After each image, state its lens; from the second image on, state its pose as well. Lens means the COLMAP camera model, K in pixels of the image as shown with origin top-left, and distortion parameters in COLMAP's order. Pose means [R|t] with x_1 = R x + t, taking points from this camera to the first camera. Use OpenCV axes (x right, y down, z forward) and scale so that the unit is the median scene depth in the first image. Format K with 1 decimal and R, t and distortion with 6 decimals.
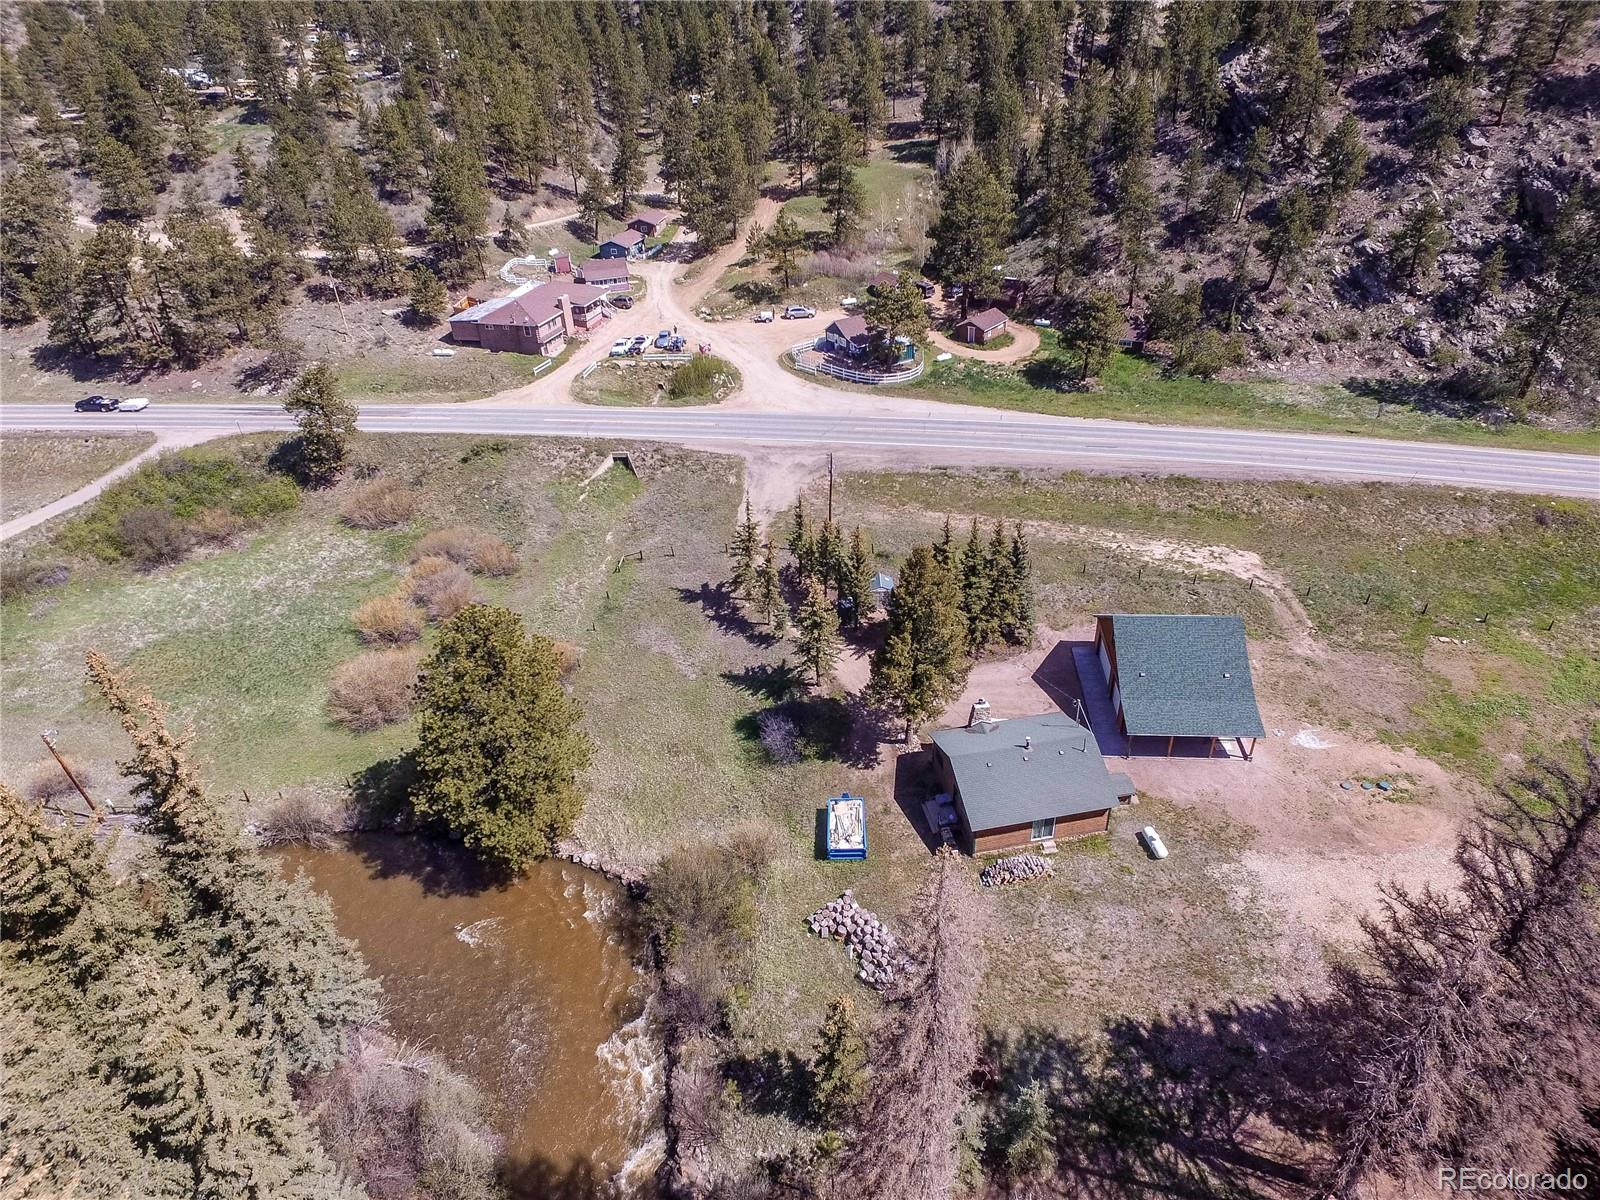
lens RADIAL K [[943.4, 0, 804.1], [0, 943.4, 596.5], [0, 0, 1]] dist [-0.004896, 0.000100]
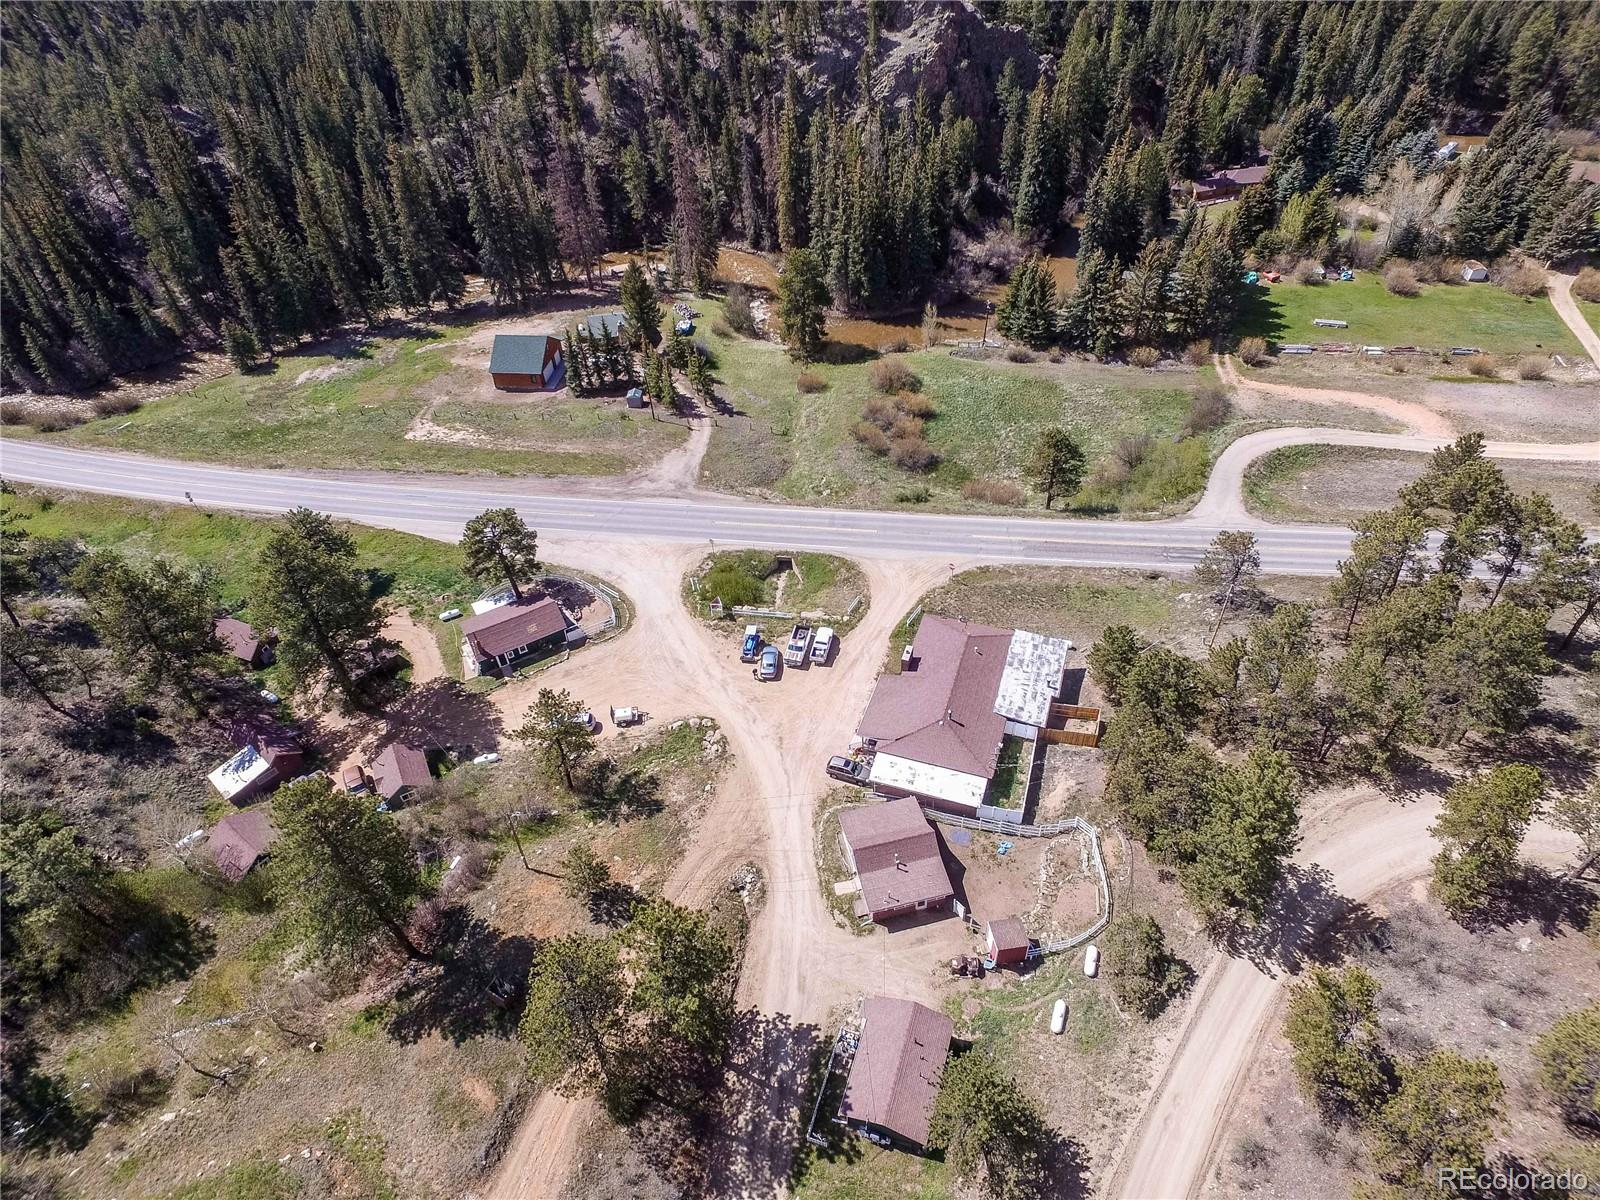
lens RADIAL K [[923.4, 0, 800.0], [0, 923.4, 600.0], [0, 0, 1]] dist [-0.007946, 0.012434]
pose [[-0.994742, 0.033146, 0.096902, -0.226136], [0.102170, 0.255893, 0.961291, -0.912046], [0.007067, 0.966137, -0.257934, 1.051176]]
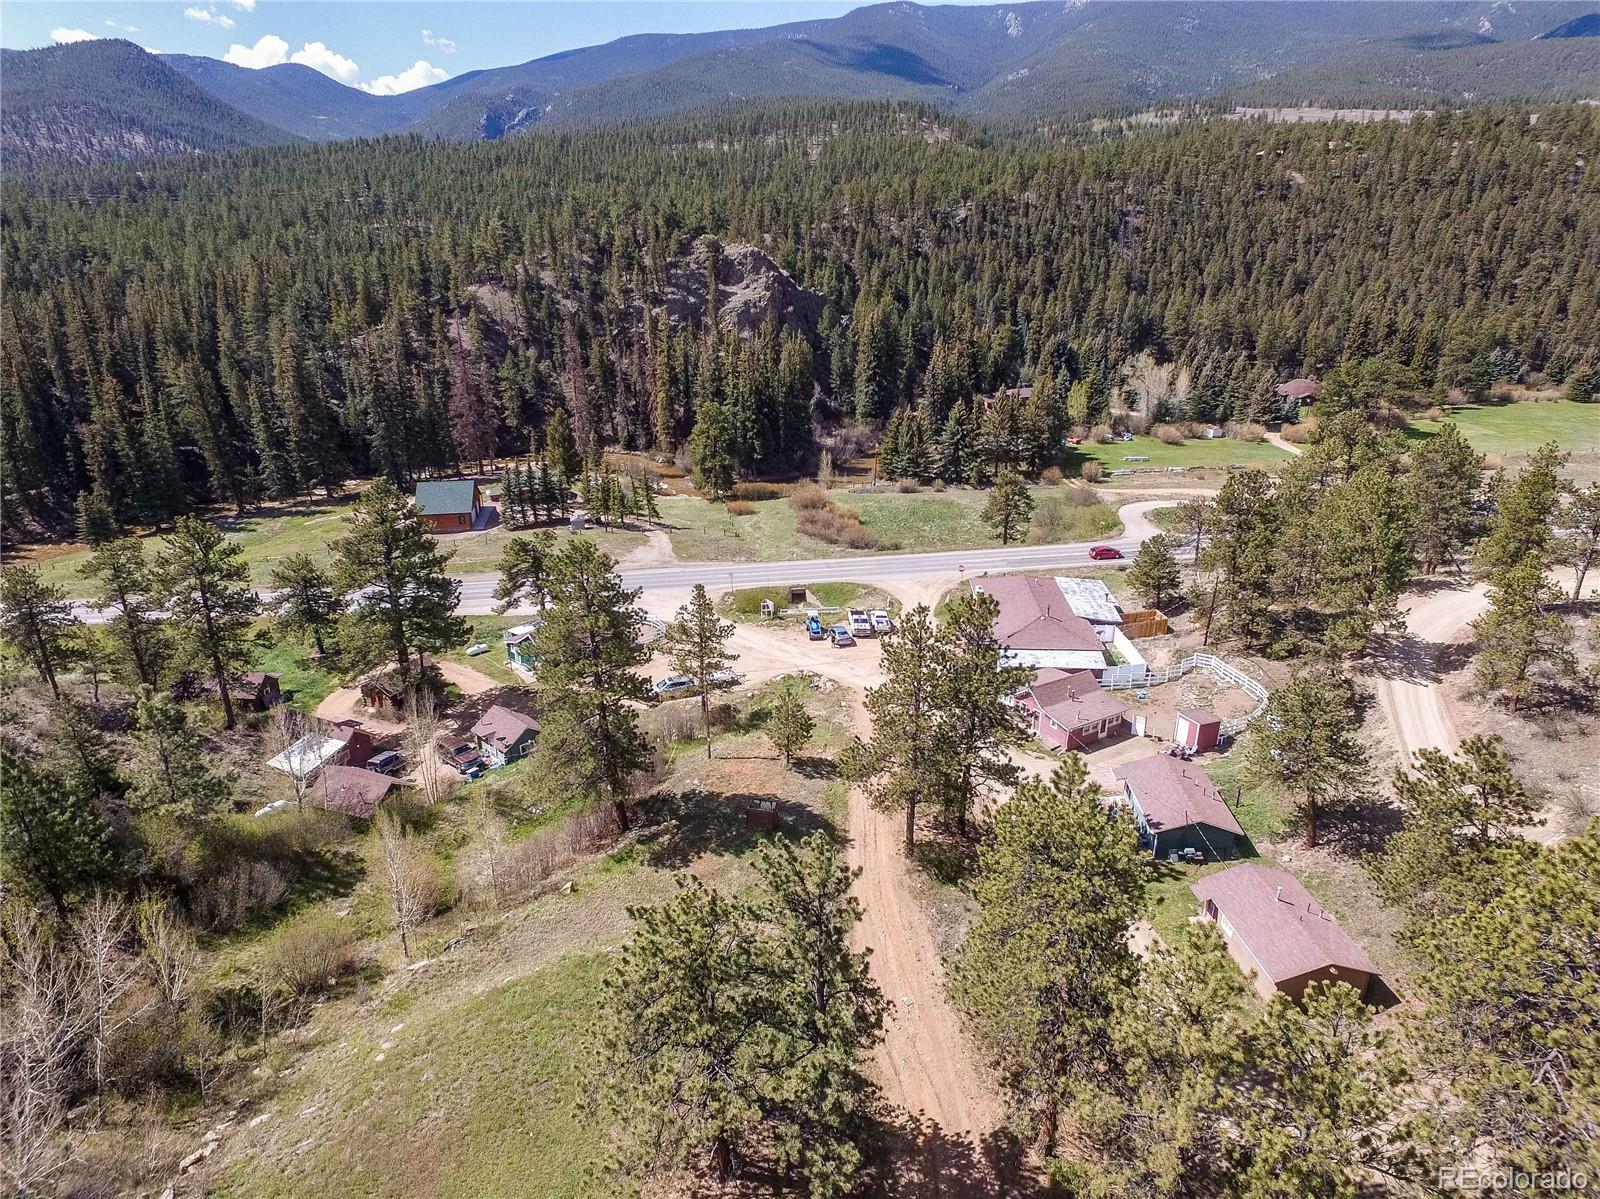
lens RADIAL K [[954.2, 0, 800.0], [0, 954.2, 599.5], [0, 0, 1]] dist [-0.001957, 0.001901]
pose [[-0.970452, 0.131643, -0.202222, 0.033688], [-0.088978, 0.583773, 0.807026, -0.841238], [0.224291, 0.801173, -0.554811, 1.289189]]
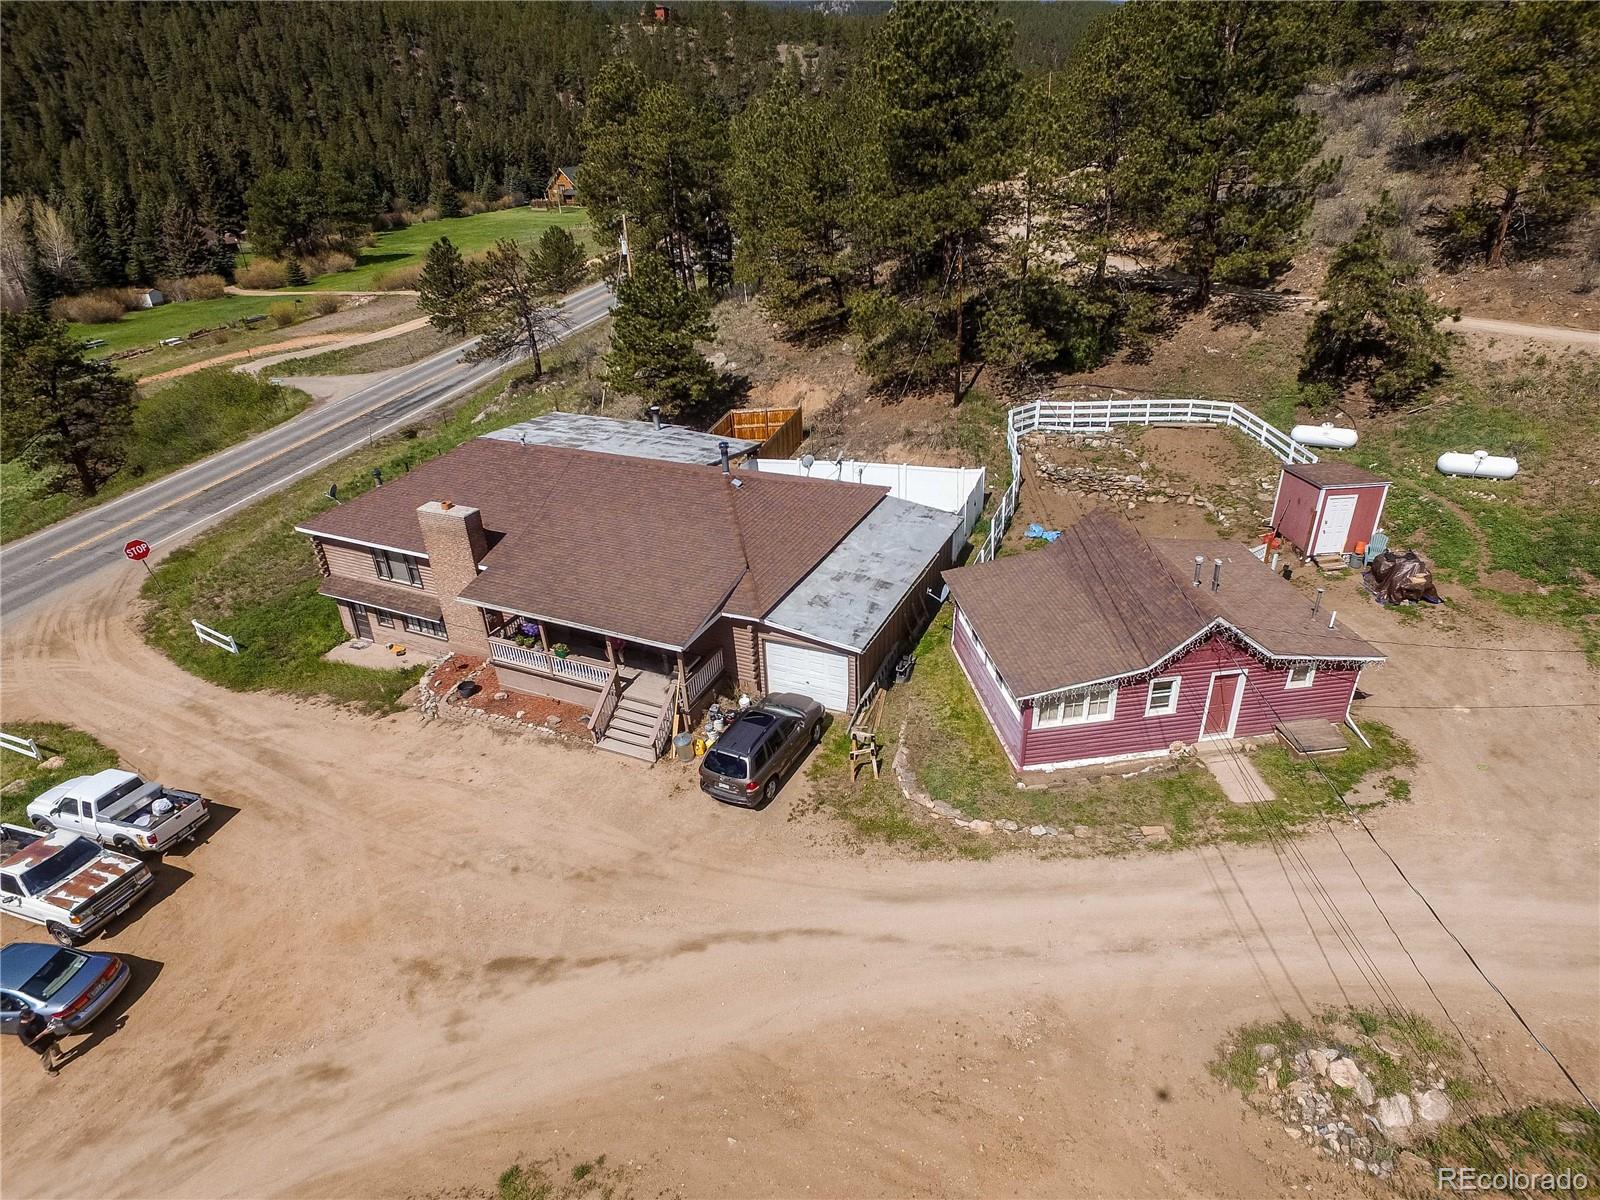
lens RADIAL K [[923.4, 0, 800.0], [0, 923.4, 600.0], [0, 0, 1]] dist [-0.007946, 0.012434]
pose [[-0.144657, 0.509033, -0.848504, -0.064832], [-0.498983, 0.702975, 0.506796, -0.422577], [0.854453, 0.496701, 0.152309, 0.970323]]
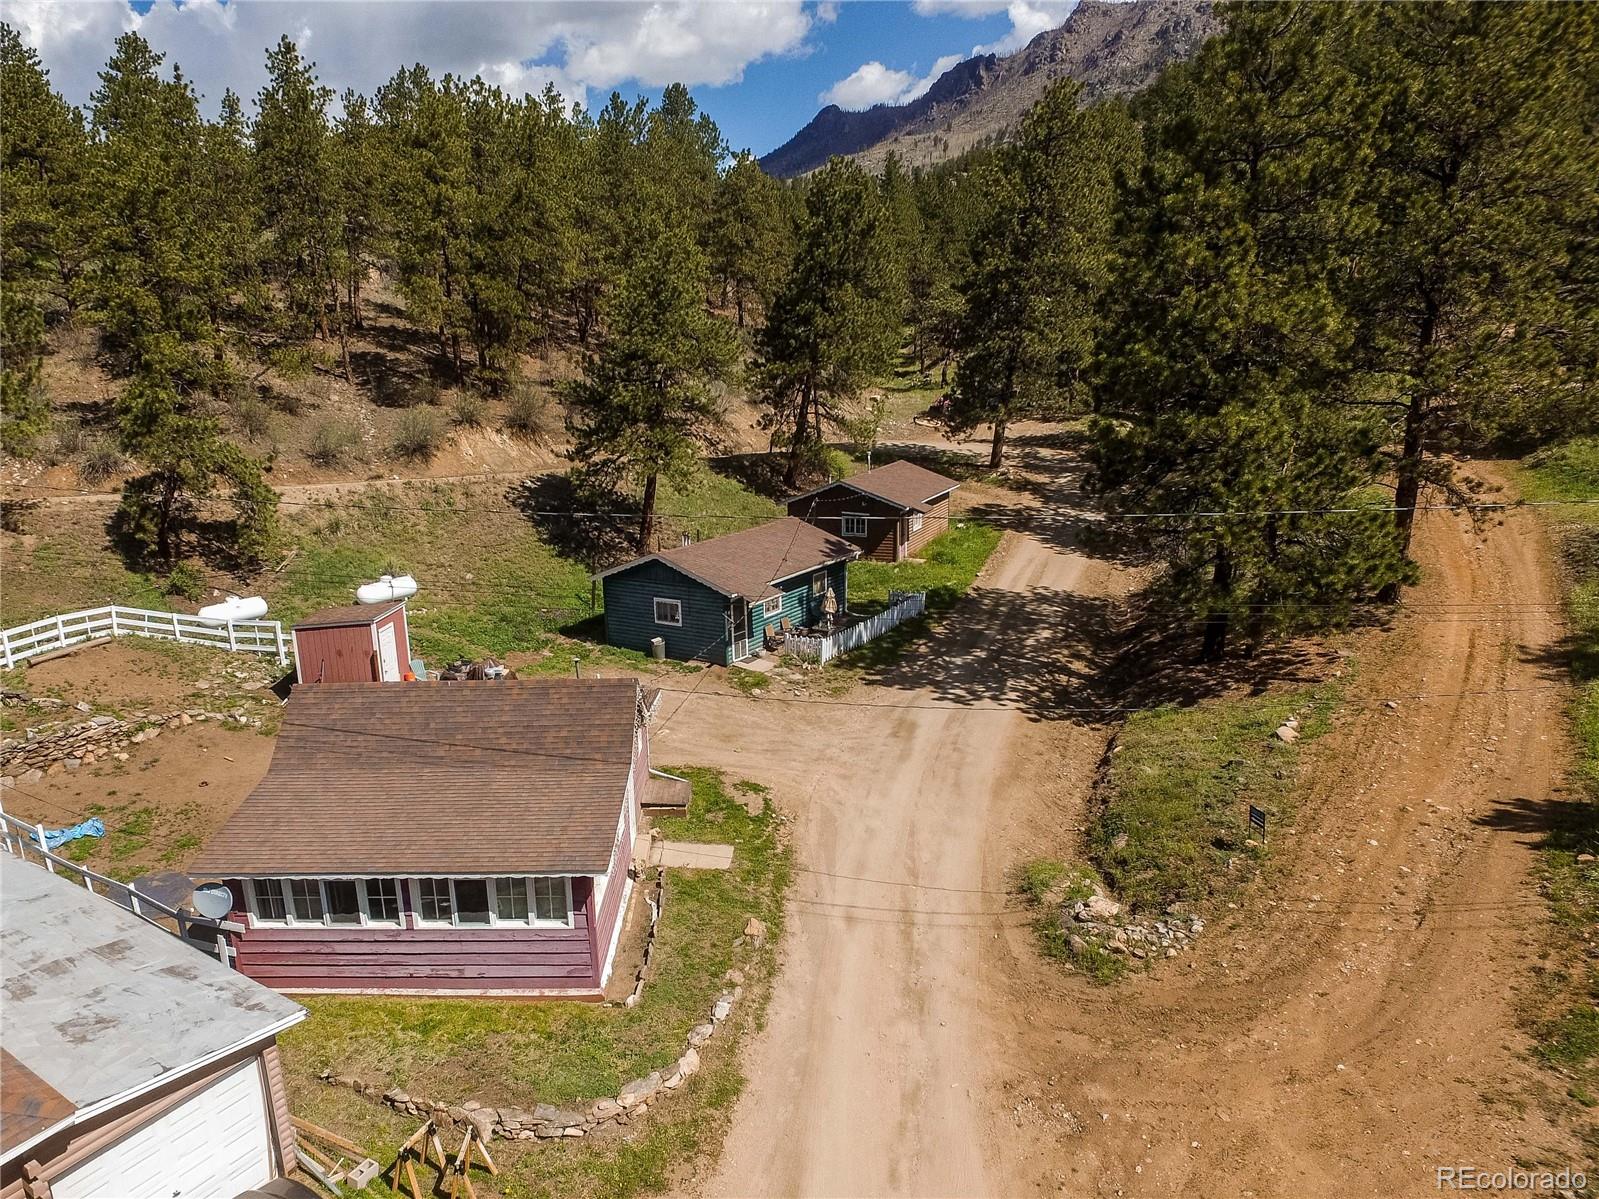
lens RADIAL K [[1052.1, 0, 688.8], [0, 1052.1, 678.1], [0, 0, 1]] dist [-0.000642, 0.001649]
pose [[0.942728, 0.102944, -0.317279, -0.148415], [-0.184018, 0.953852, -0.237285, -0.346274], [0.278210, 0.282080, 0.918167, 0.923680]]
